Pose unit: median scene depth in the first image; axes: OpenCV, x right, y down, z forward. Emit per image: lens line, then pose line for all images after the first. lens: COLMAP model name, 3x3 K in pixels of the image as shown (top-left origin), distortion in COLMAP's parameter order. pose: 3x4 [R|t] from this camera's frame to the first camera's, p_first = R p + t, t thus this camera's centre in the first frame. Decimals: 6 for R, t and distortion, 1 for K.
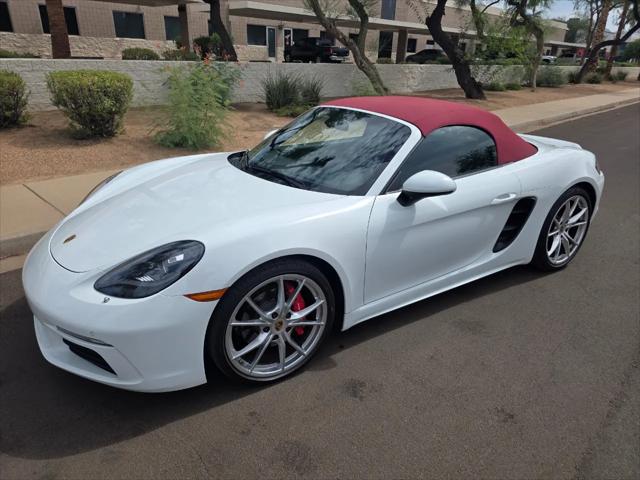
lens RADIAL K [[424.4, 0, 328.5], [0, 424.4, 230.4], [0, 0, 1]] dist [0.042271, -0.042072]
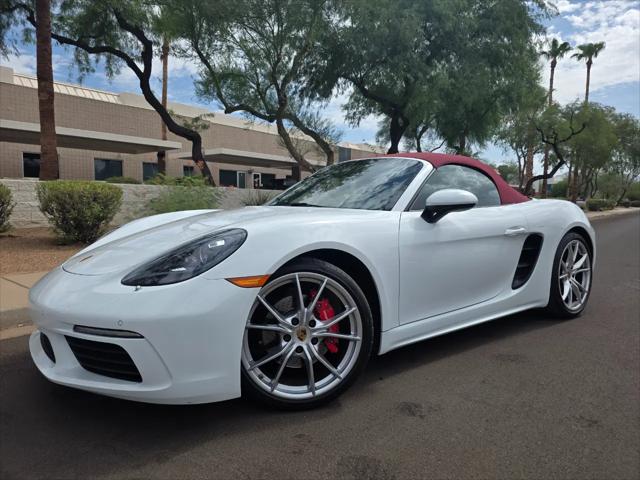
lens RADIAL K [[421.8, 0, 318.3], [0, 421.8, 237.6], [0, 0, 1]] dist [0.041044, -0.037458]
pose [[0.996927, -0.032222, 0.071403, -0.112466], [0.053034, 0.948451, -0.312454, 0.198936], [-0.057654, 0.315280, 0.947246, 0.059272]]
